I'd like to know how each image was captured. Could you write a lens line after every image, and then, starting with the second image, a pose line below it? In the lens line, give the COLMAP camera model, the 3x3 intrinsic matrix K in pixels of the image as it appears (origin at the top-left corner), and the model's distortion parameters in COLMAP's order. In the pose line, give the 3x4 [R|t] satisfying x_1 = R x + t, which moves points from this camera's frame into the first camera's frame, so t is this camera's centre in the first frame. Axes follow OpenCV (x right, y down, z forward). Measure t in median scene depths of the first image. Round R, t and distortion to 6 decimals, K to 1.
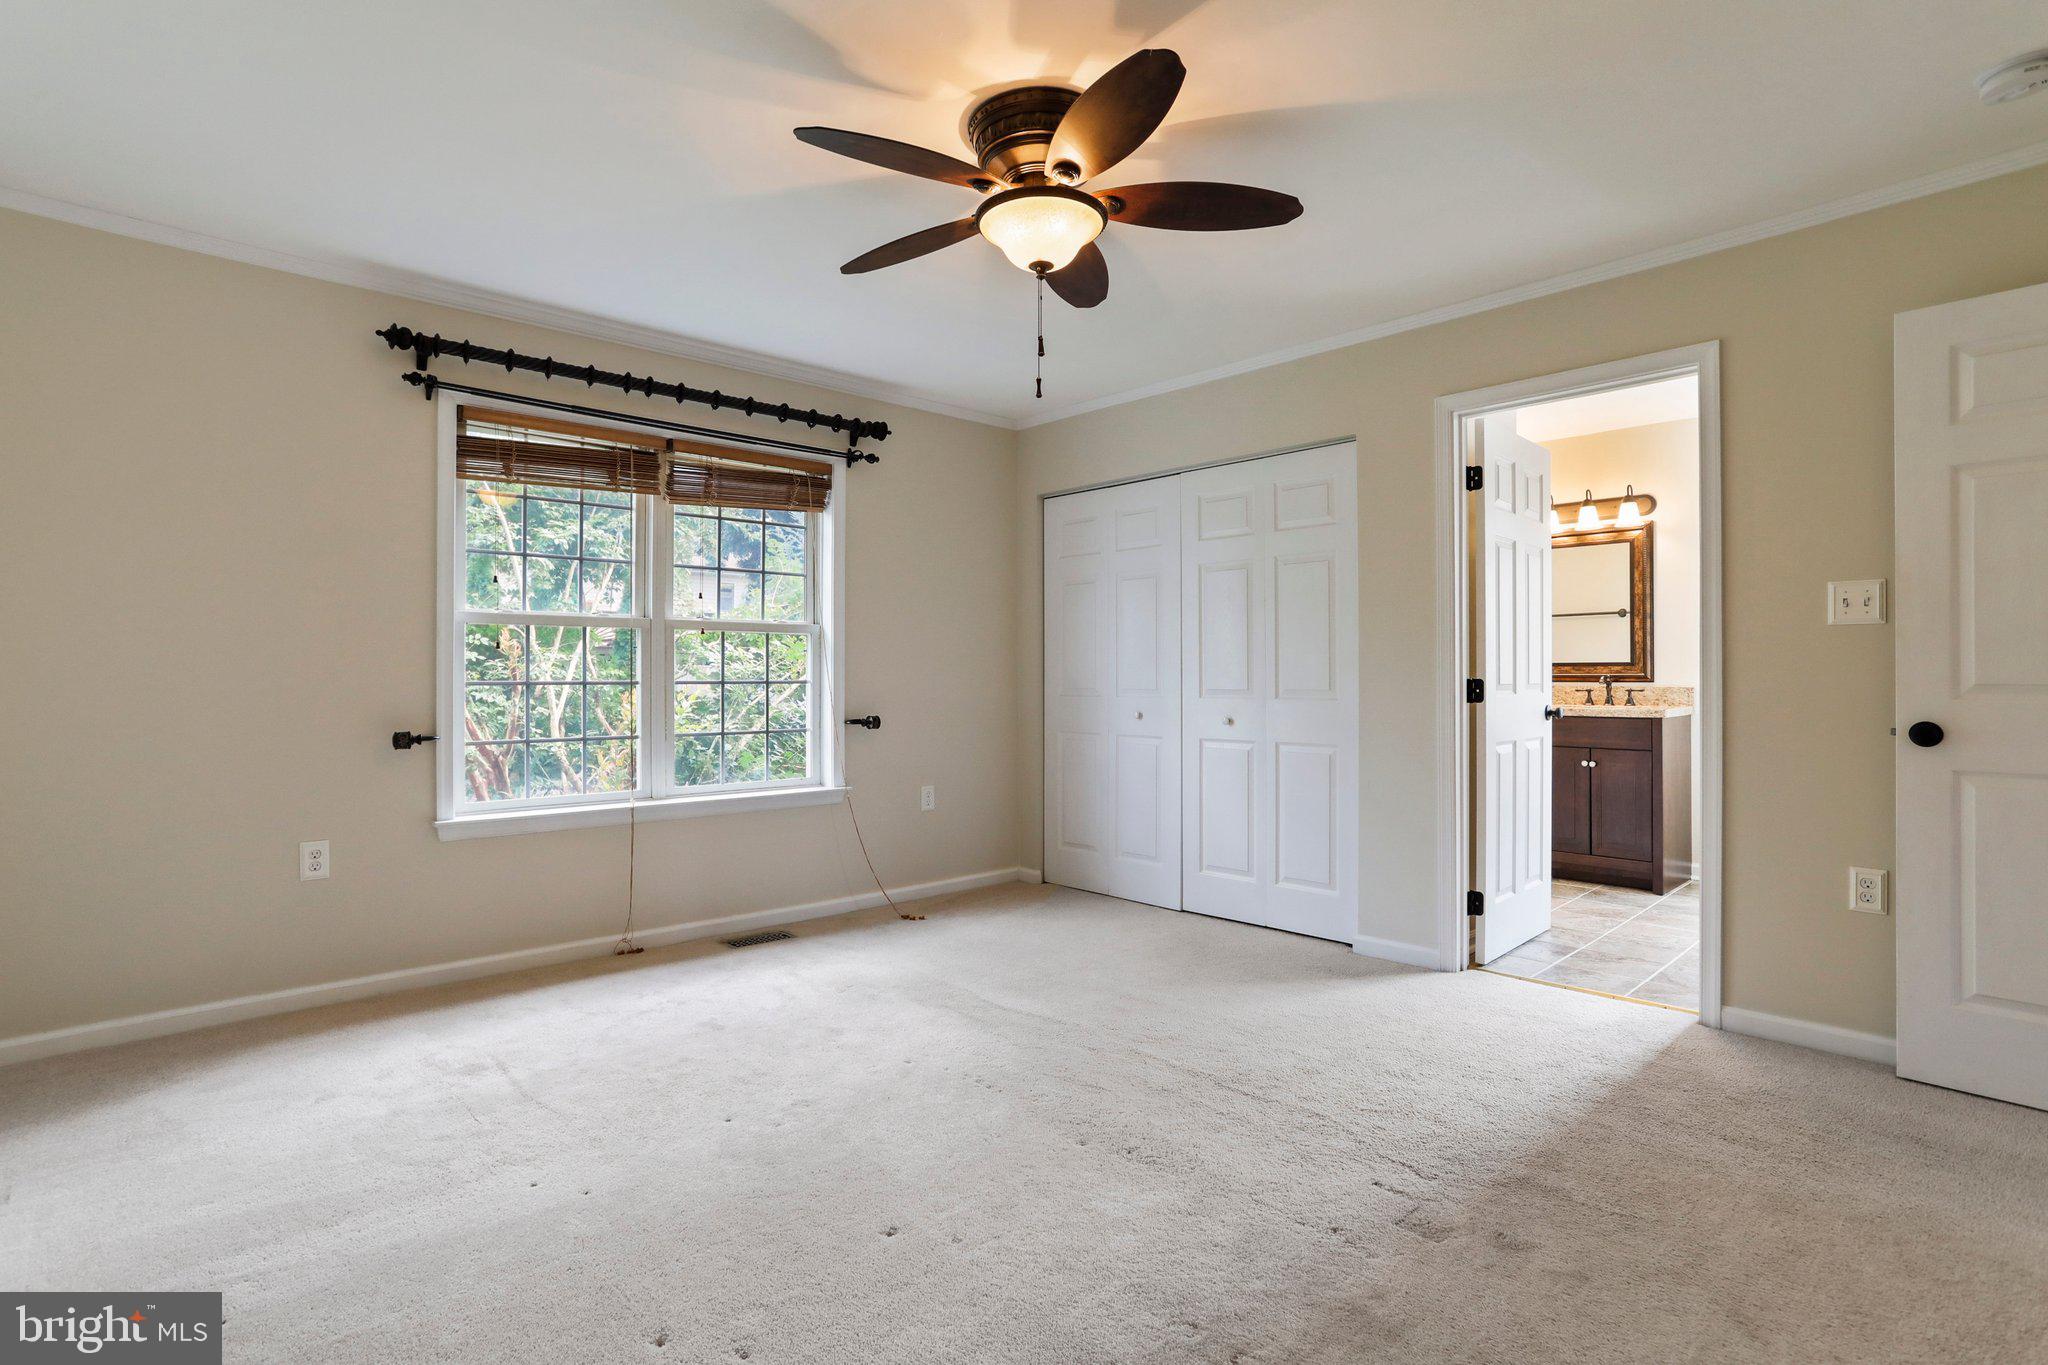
lens RADIAL K [[986.9, 0, 1030.7], [0, 986.9, 672.7], [0, 0, 1]] dist [-0.038050, 0.009825]
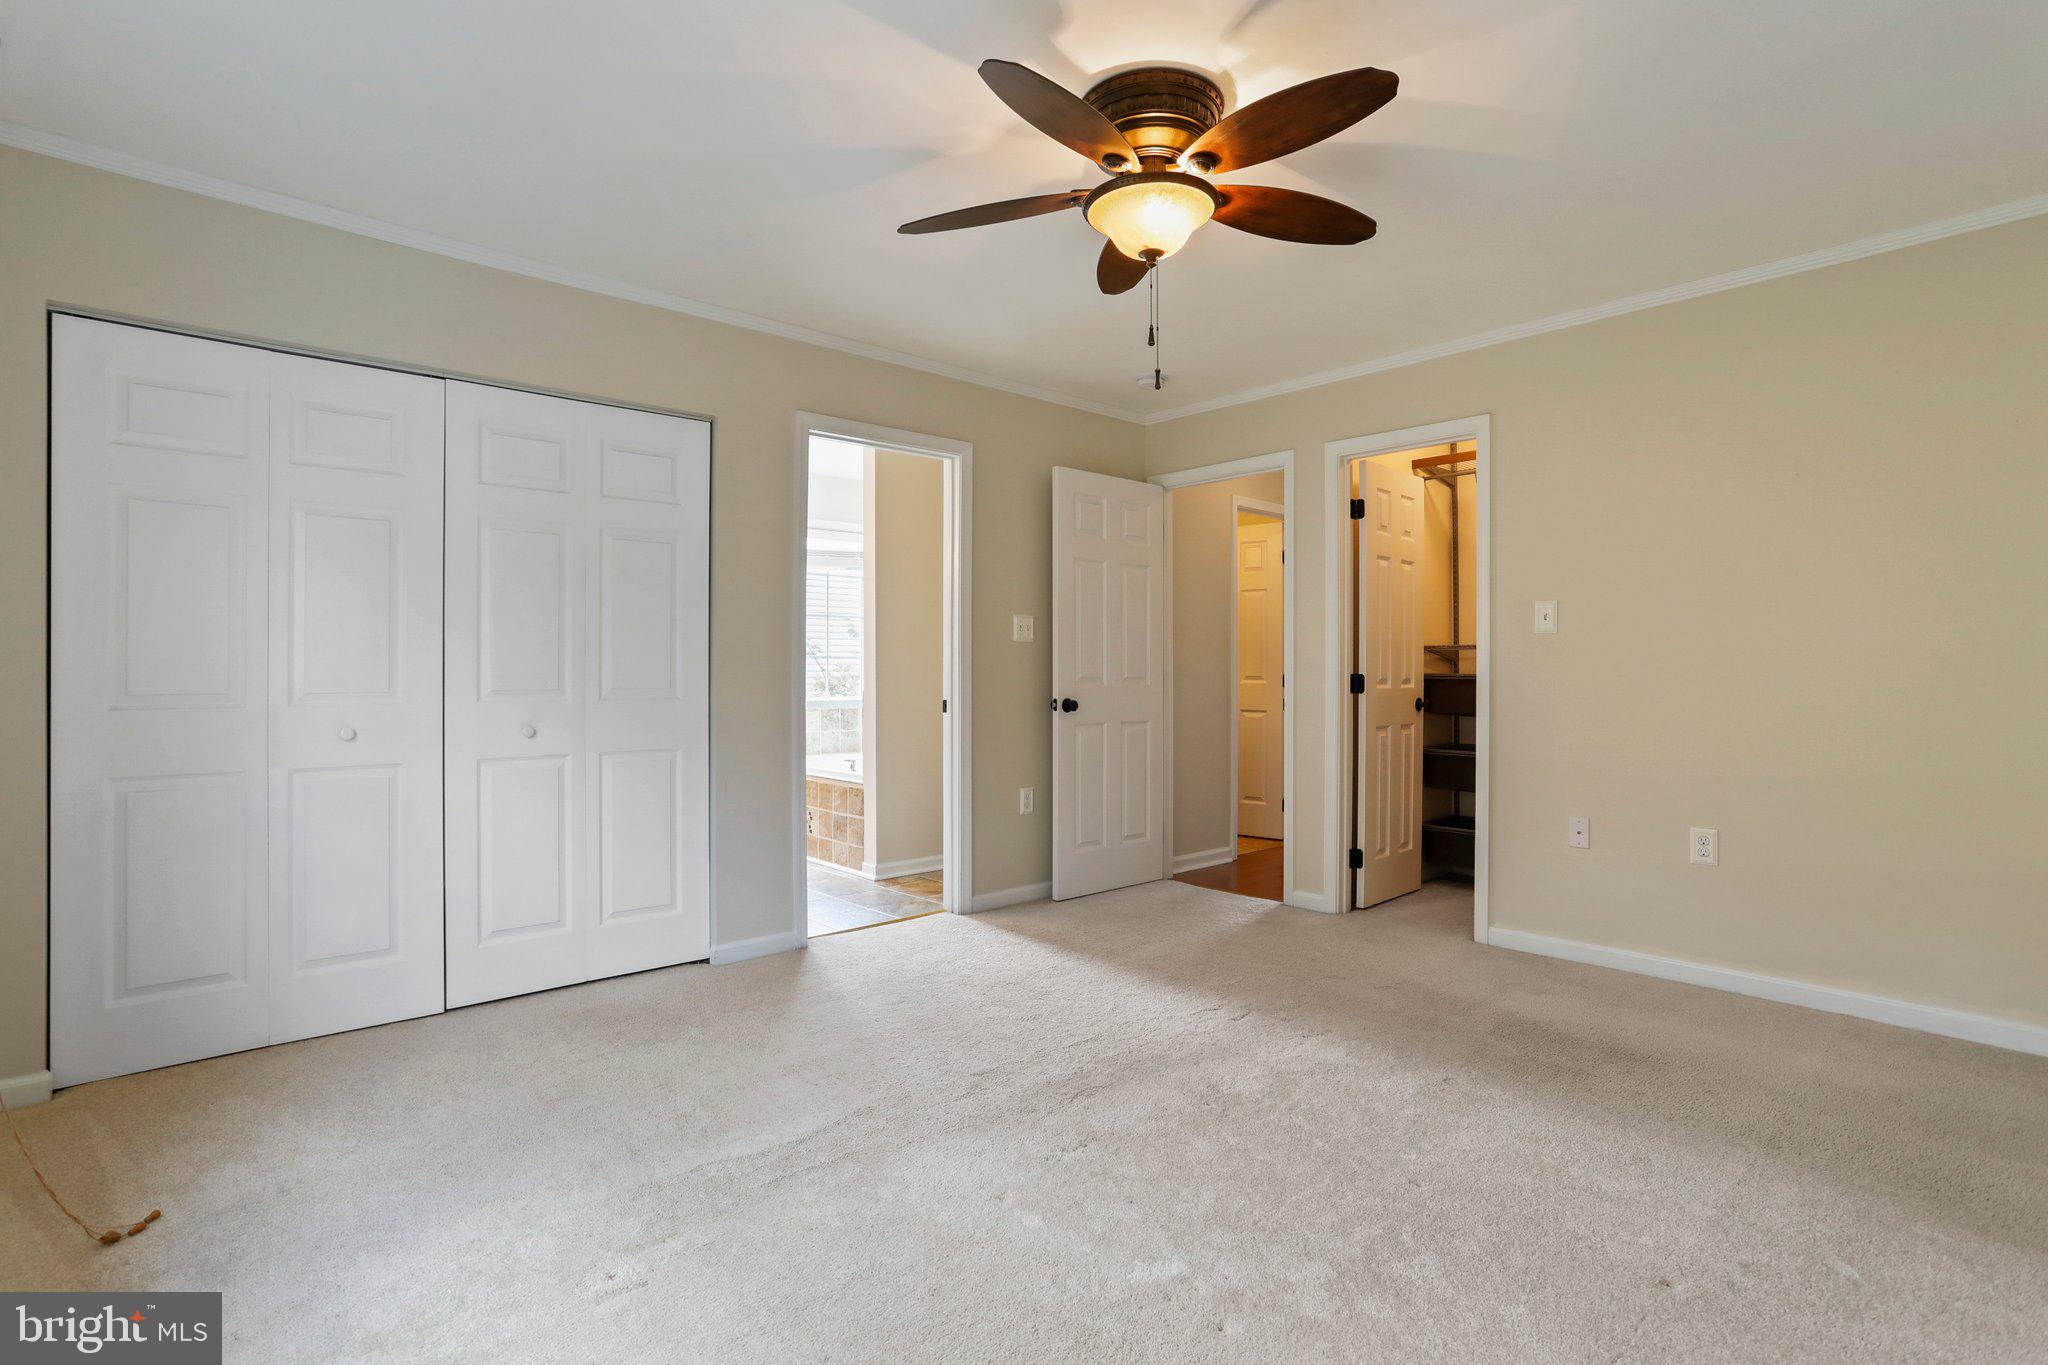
lens RADIAL K [[986.9, 0, 1025.3], [0, 986.9, 667.7], [0, 0, 1]] dist [-0.038050, 0.009825]
pose [[0.036070, 0.001386, 0.999348, -0.595422], [-0.008142, 0.999966, -0.001093, -0.002602], [-0.999316, -0.008097, 0.036080, 0.661407]]
